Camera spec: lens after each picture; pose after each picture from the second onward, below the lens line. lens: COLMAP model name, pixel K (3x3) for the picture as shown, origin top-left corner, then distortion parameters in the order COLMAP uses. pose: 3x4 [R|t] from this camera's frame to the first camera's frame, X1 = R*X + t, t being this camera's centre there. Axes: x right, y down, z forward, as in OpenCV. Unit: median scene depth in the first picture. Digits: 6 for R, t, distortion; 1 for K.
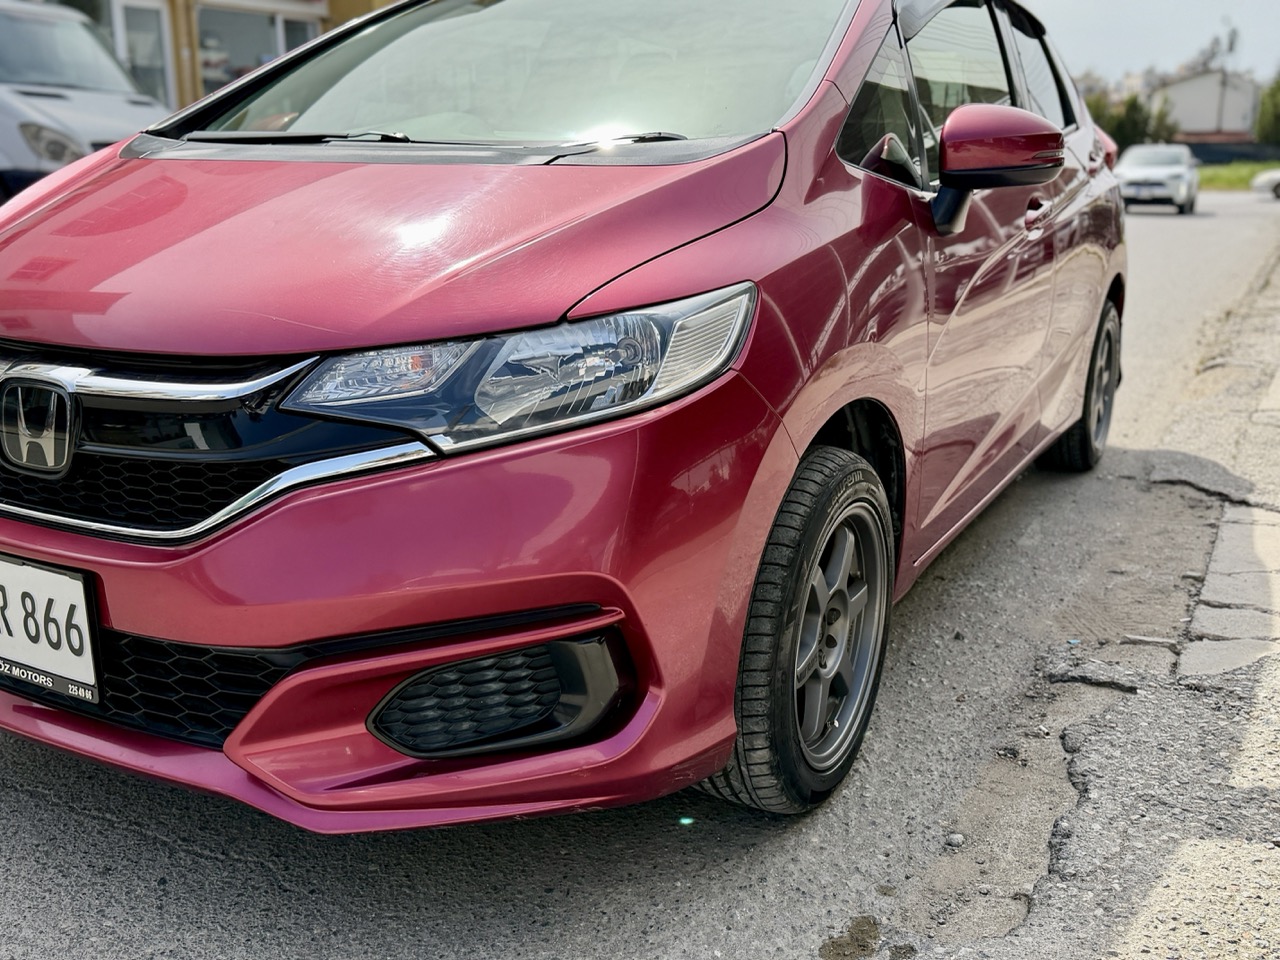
lens RADIAL K [[1248.4, 0, 640.0], [0, 1248.4, 480.0], [0, 0, 1]] dist [0.008866, -0.005630]
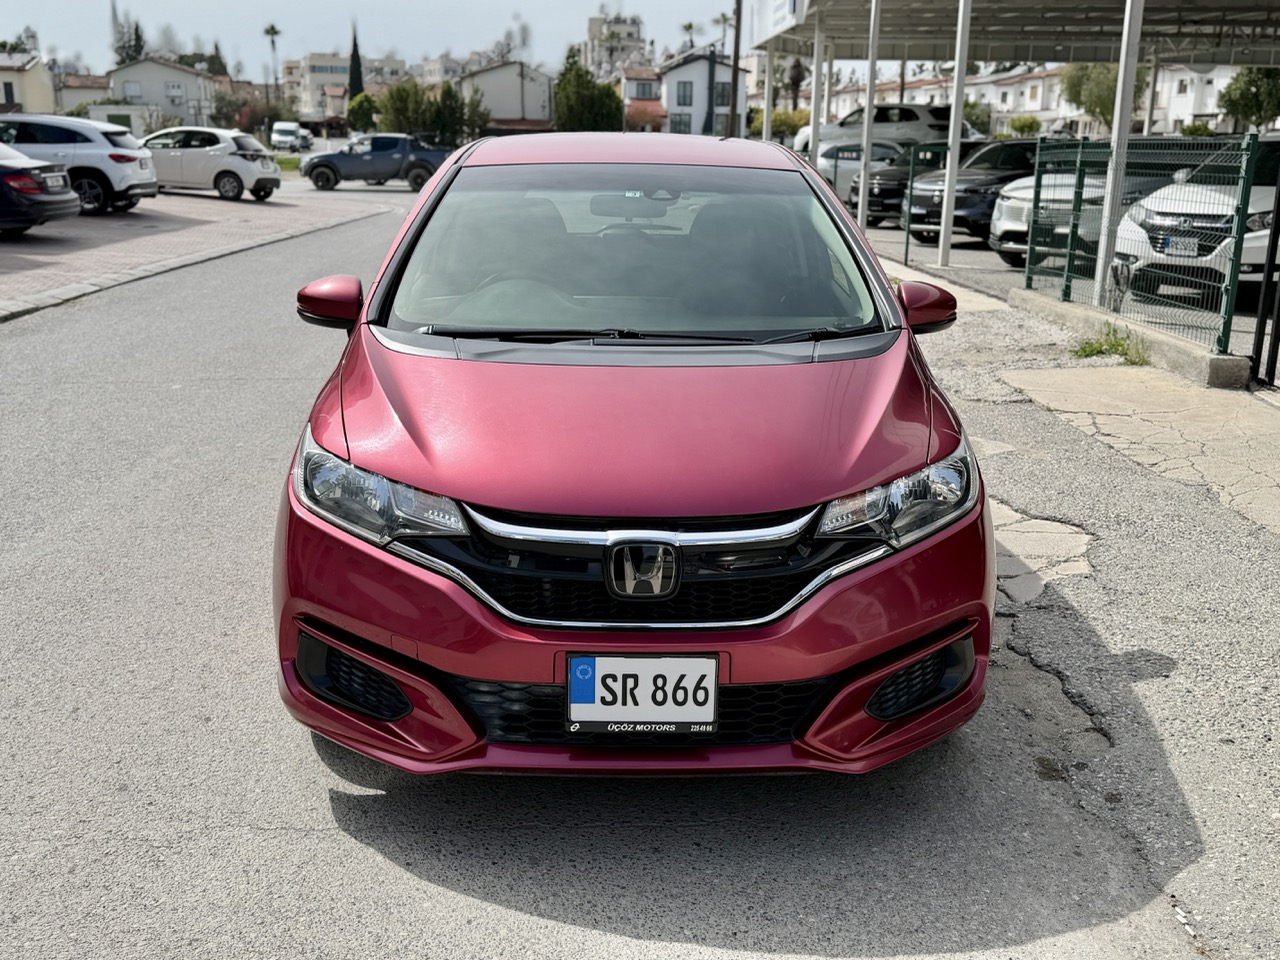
lens RADIAL K [[1248.4, 0, 640.0], [0, 1248.4, 480.0], [0, 0, 1]] dist [0.008866, -0.005630]
pose [[0.862786, -0.124090, 0.490103, -1.257662], [0.113986, 0.992195, 0.050552, -0.236764], [-0.492551, 0.012250, 0.870197, -0.363093]]
